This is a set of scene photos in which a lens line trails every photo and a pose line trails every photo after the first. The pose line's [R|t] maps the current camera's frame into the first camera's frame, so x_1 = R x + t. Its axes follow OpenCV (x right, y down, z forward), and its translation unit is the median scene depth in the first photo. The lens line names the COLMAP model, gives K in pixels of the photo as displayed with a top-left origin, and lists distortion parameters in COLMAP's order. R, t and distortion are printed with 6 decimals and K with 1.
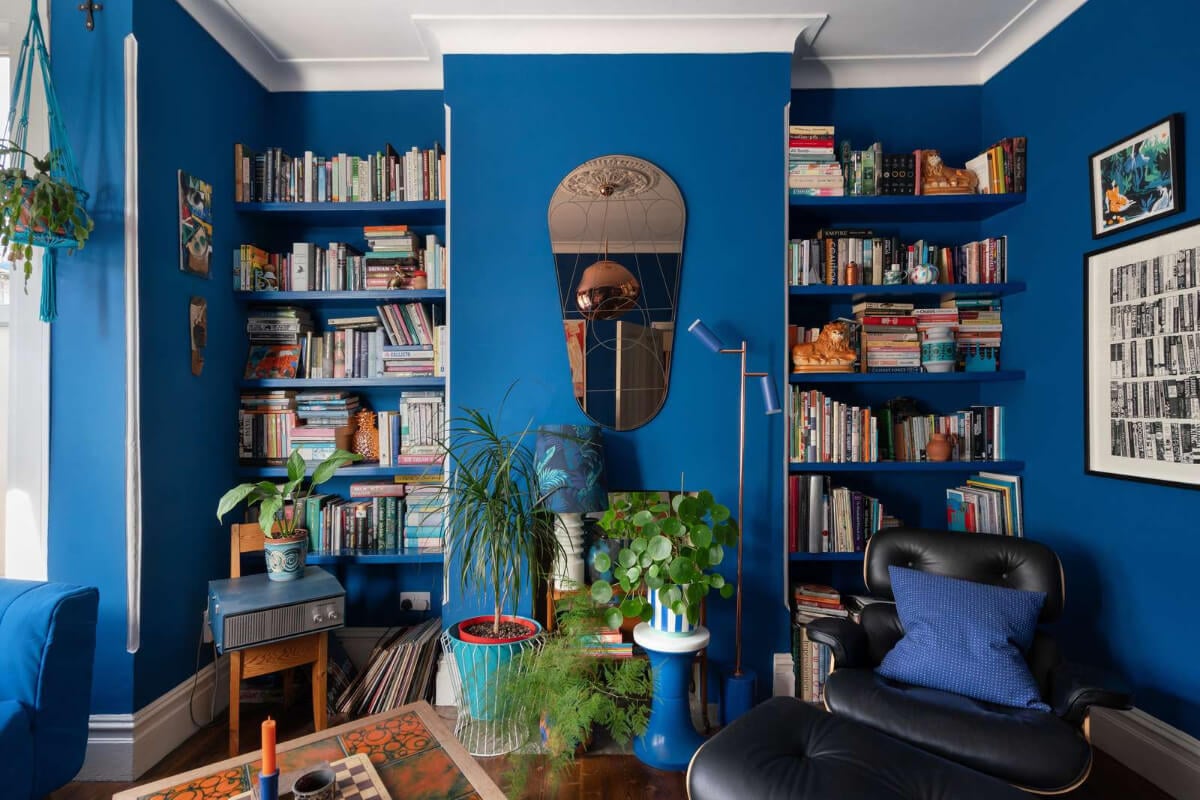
lens RADIAL K [[449.2, 0, 600.4], [0, 449.2, 380.4], [0, 0, 1]] dist [0.000550, 0.000103]
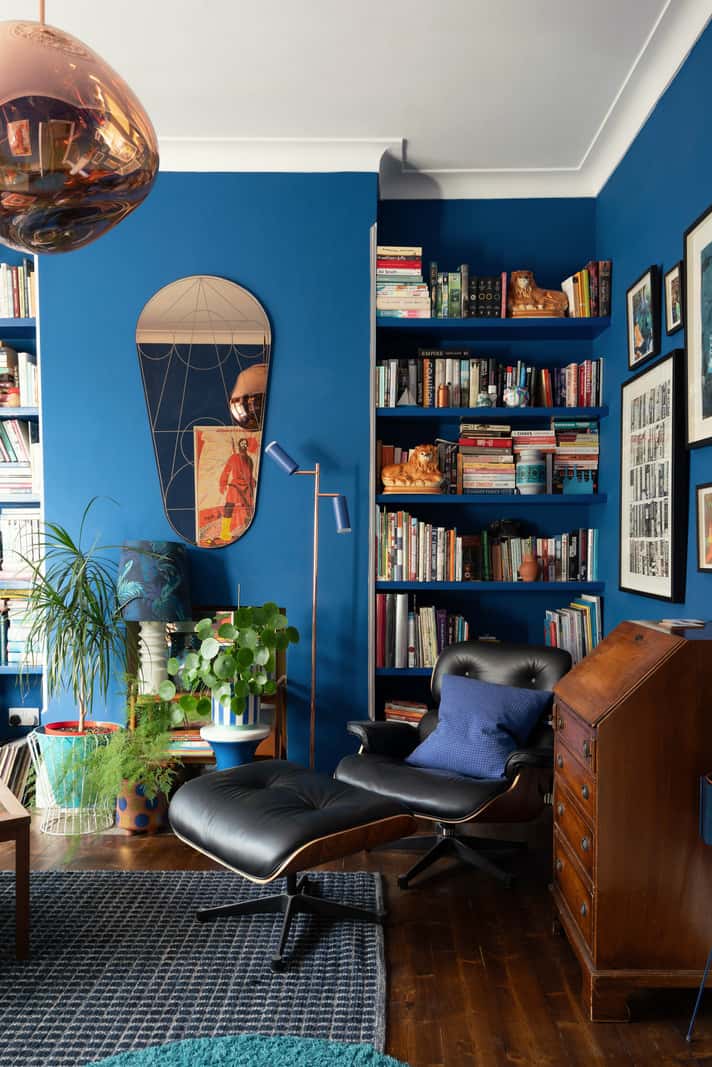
lens RADIAL K [[619.2, 0, 376.9], [0, 619.2, 534.2], [0, 0, 1]] dist [0.003236, 0.001288]
pose [[0.999947, 0.010256, -0.001070, 0.421999], [-0.010183, 0.998468, 0.054381, -0.001064], [0.001626, -0.054367, 0.998520, -0.407940]]
